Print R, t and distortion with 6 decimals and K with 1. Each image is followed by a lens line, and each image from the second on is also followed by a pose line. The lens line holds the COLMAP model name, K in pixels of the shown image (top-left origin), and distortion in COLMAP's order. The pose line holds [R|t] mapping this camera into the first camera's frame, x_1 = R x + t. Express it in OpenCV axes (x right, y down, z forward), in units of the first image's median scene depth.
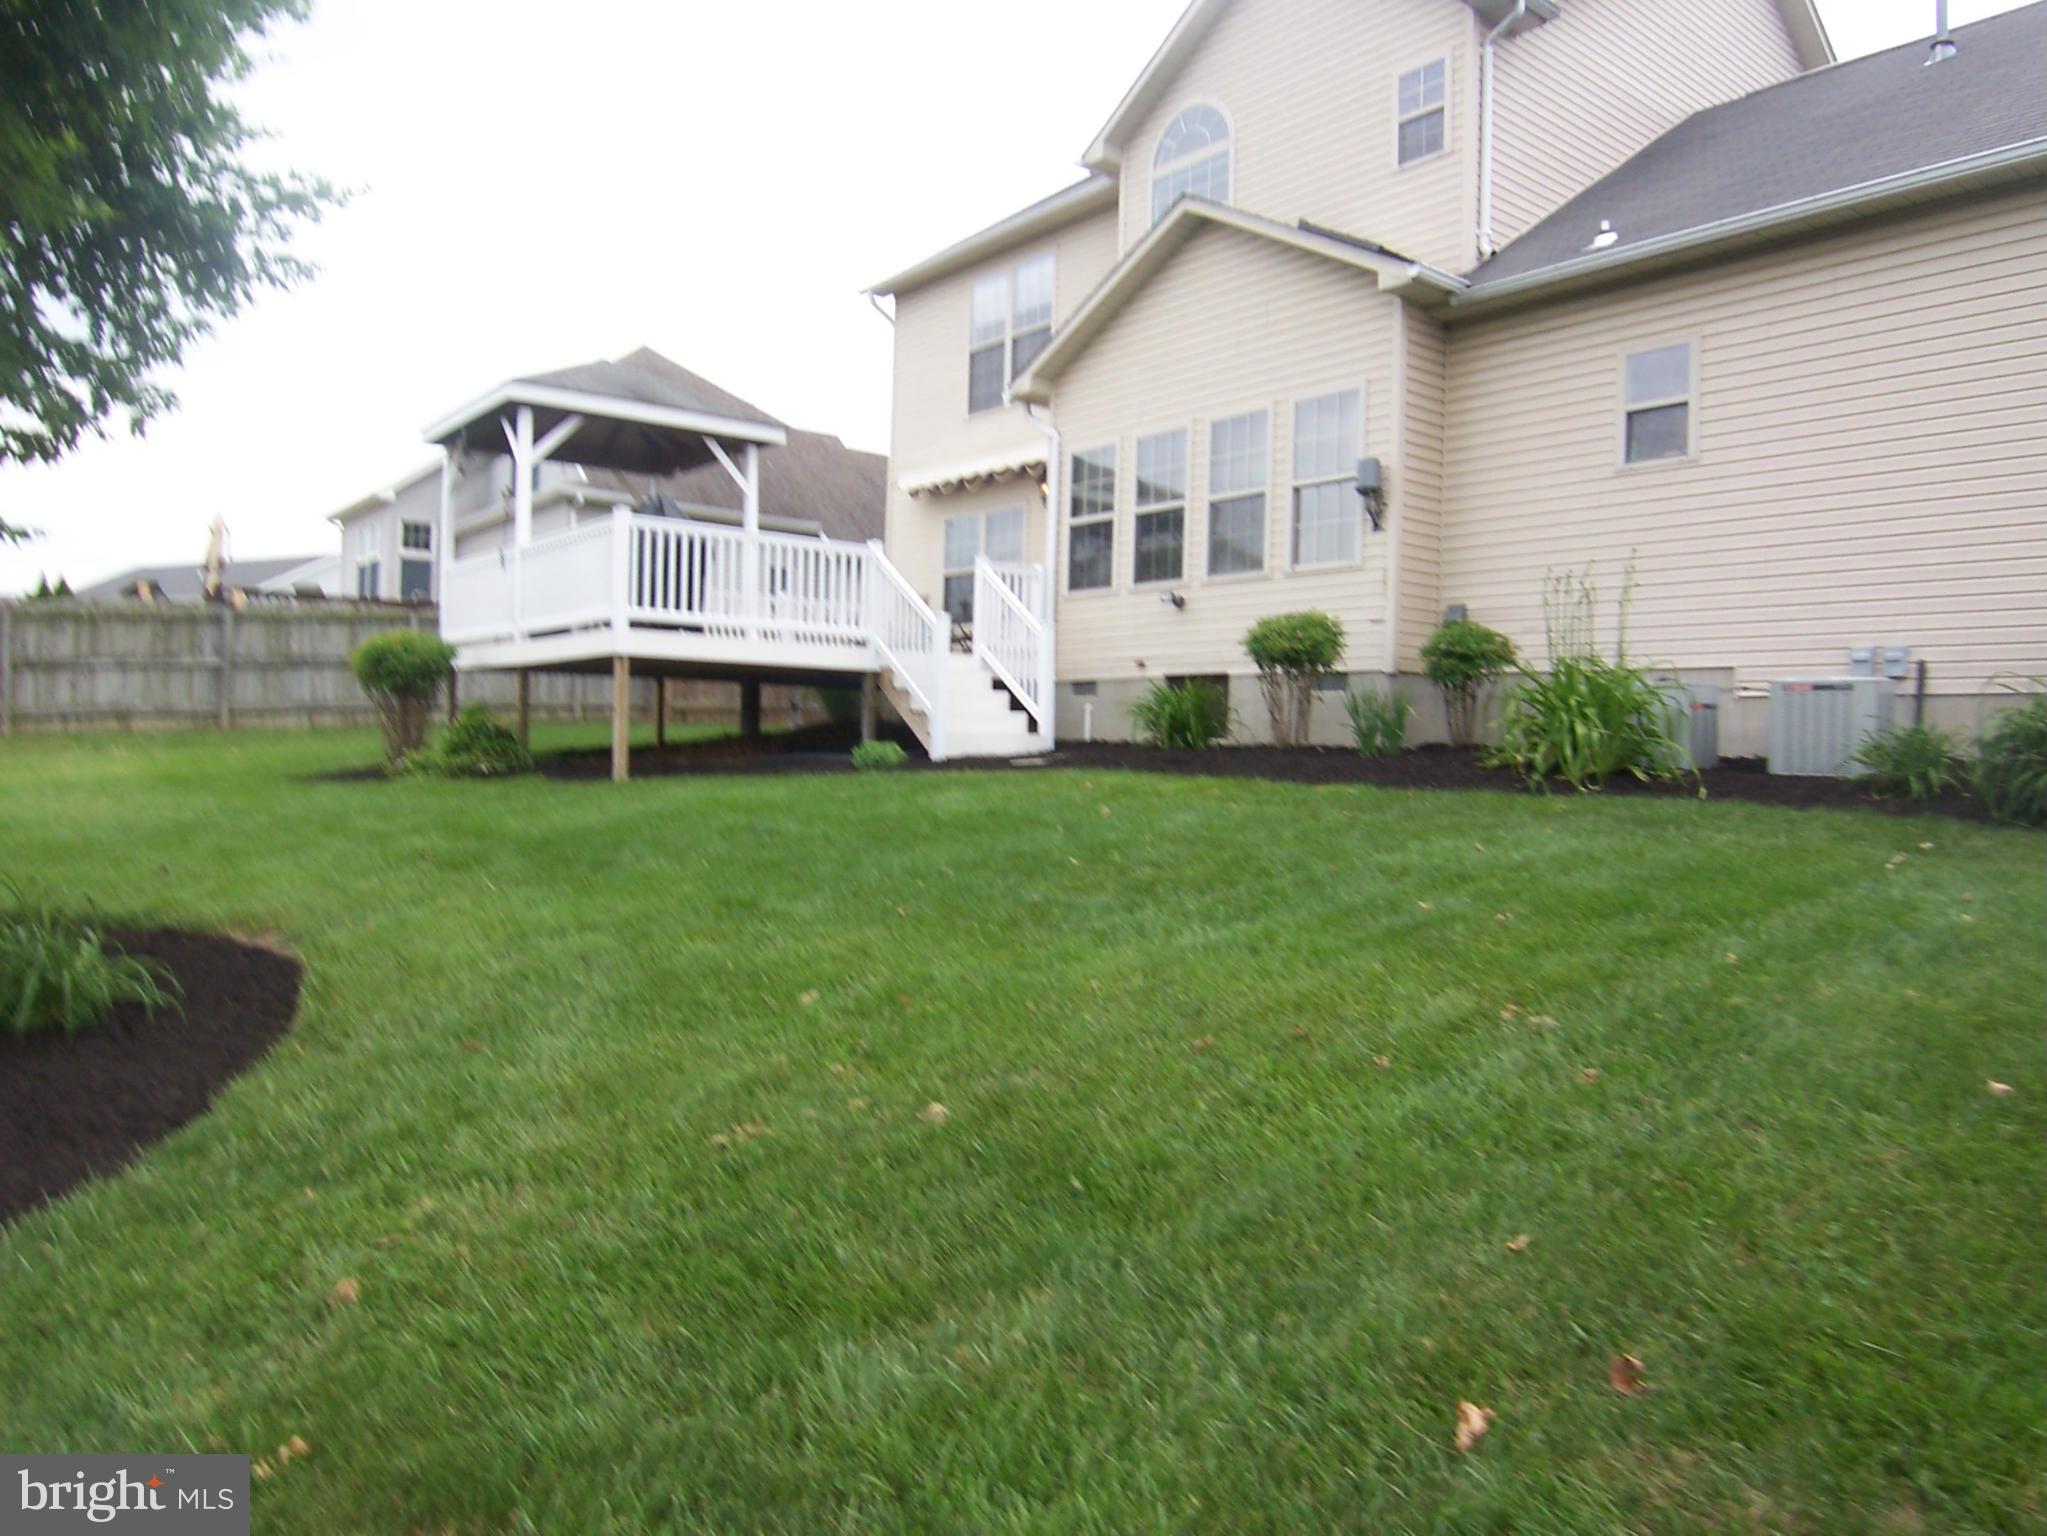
lens RADIAL K [[1395.2, 0, 1029.2], [0, 1395.2, 760.9], [0, 0, 1]] dist [-0.043083, -0.004780]
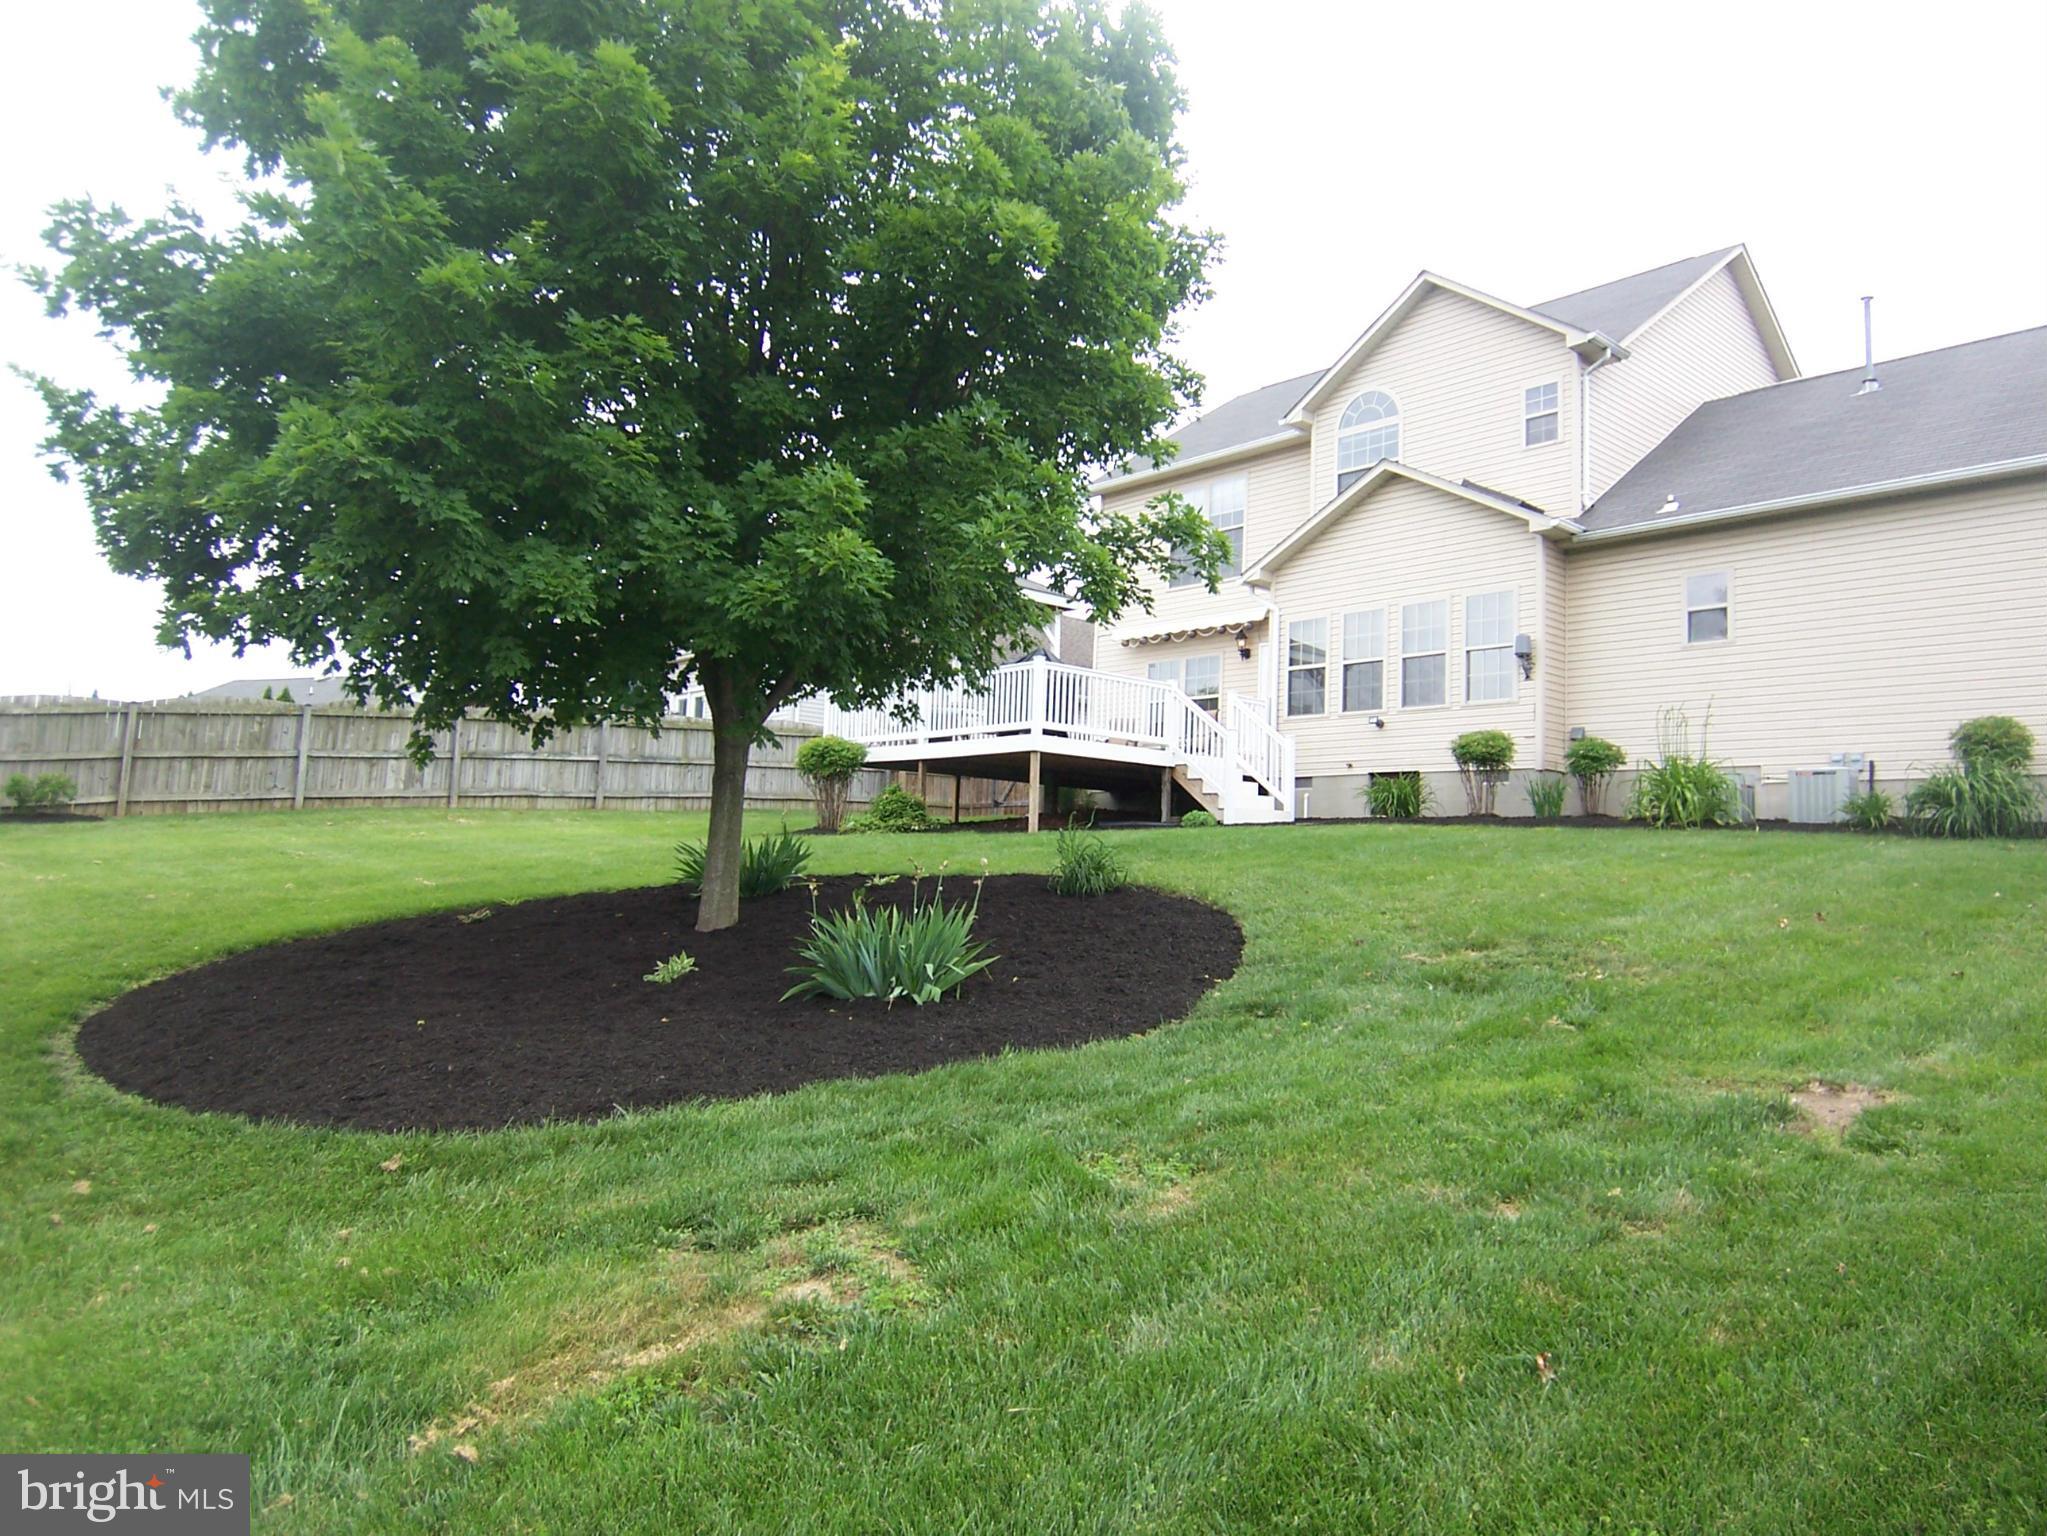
lens RADIAL K [[1351.4, 0, 1023.5], [0, 1351.4, 768.0], [0, 0, 1]] dist [-0.048040, -0.002469]
pose [[0.999719, 0.015035, 0.018336, -0.334703], [-0.013416, 0.996256, -0.085406, 0.068952], [-0.019552, 0.085136, 0.996178, -0.480485]]
